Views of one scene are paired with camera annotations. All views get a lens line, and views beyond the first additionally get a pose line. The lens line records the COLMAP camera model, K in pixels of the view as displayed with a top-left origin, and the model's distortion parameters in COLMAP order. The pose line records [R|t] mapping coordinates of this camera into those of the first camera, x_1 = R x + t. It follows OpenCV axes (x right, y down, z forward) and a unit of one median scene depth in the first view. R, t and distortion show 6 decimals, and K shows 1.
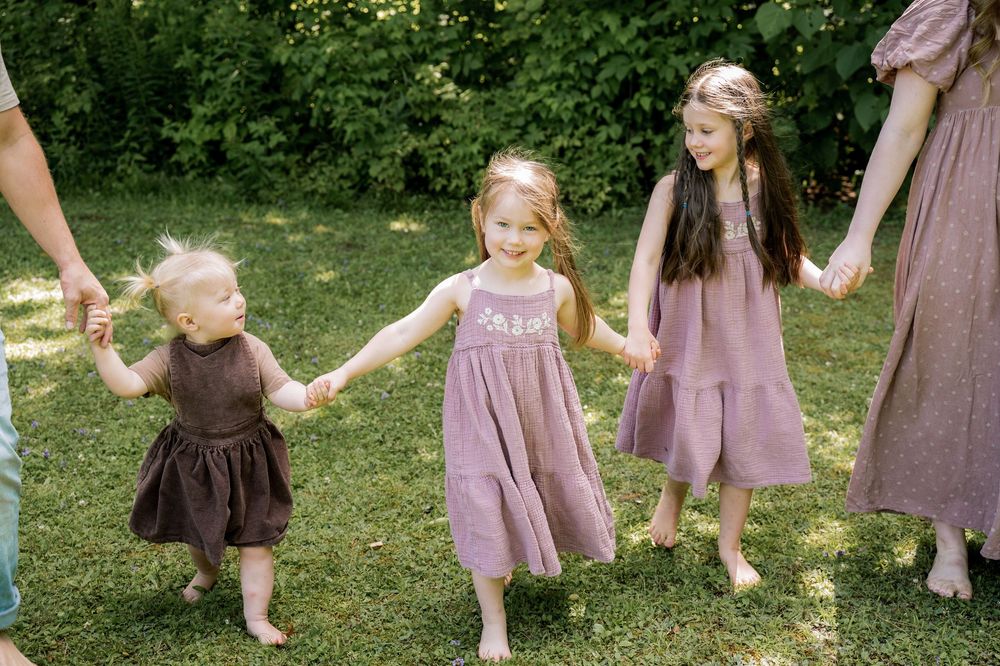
lens RADIAL K [[1389.6, 0, 497.8], [0, 1389.6, 333.5], [0, 0, 1]] dist [0.001388, 0.000000]
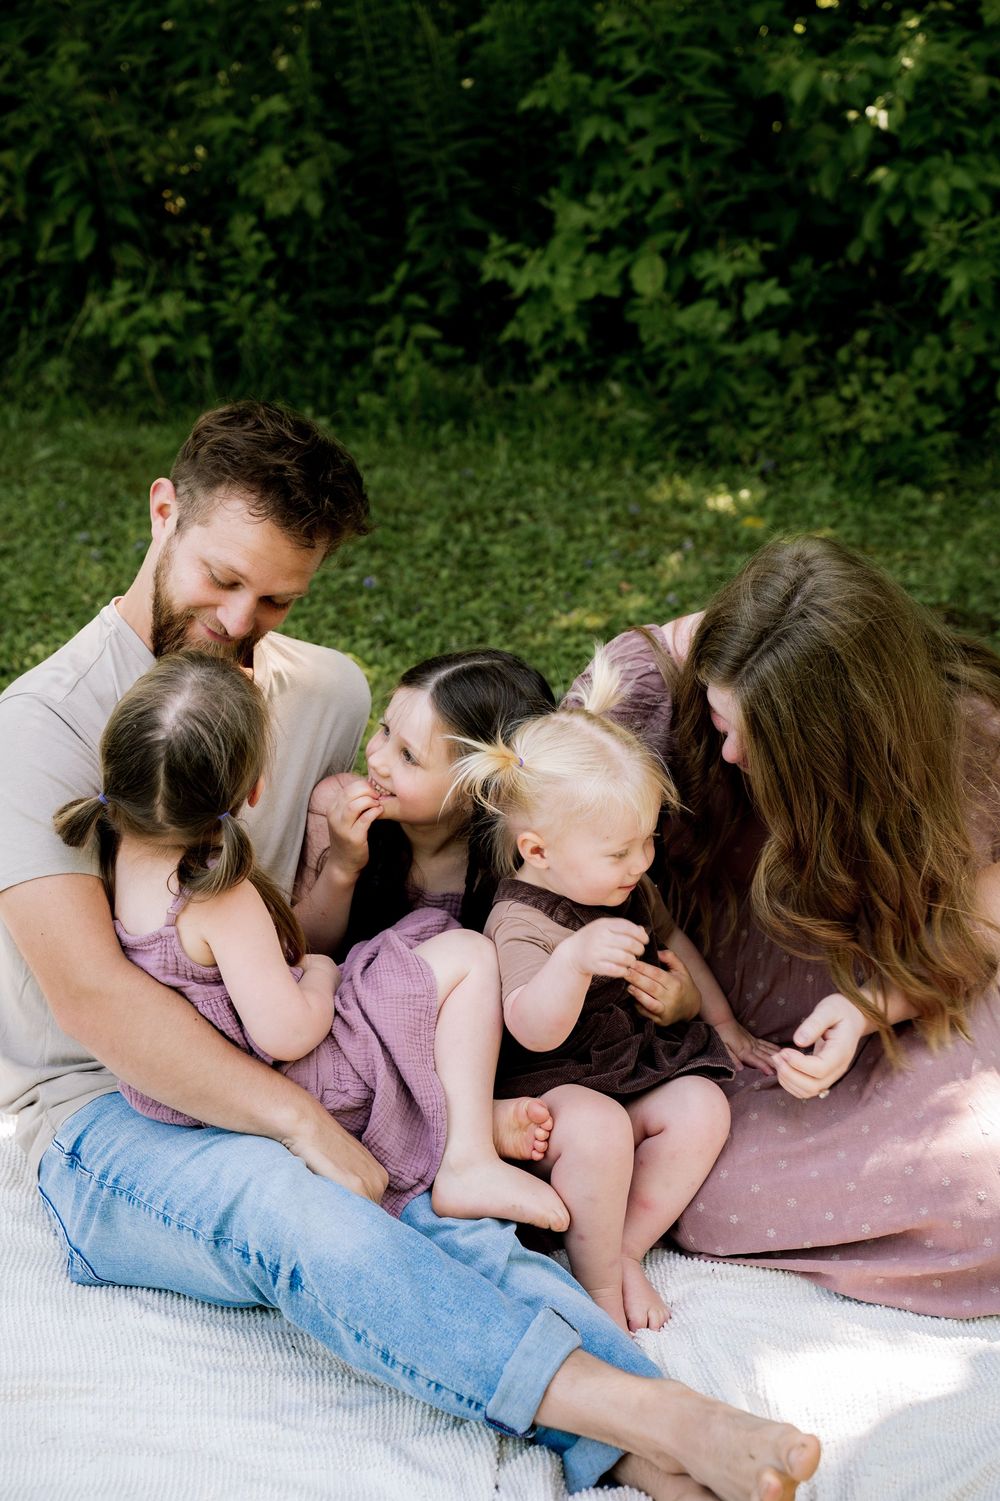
lens RADIAL K [[2386.1, 0, 485.8], [0, 2386.1, 763.5], [0, 0, 1]] dist [0.086007, 0.000000]
pose [[0.971353, 0.071263, -0.226704, -0.071694], [-0.049046, 0.993557, 0.102170, -0.073945], [0.232525, -0.088124, 0.968590, 0.310086]]
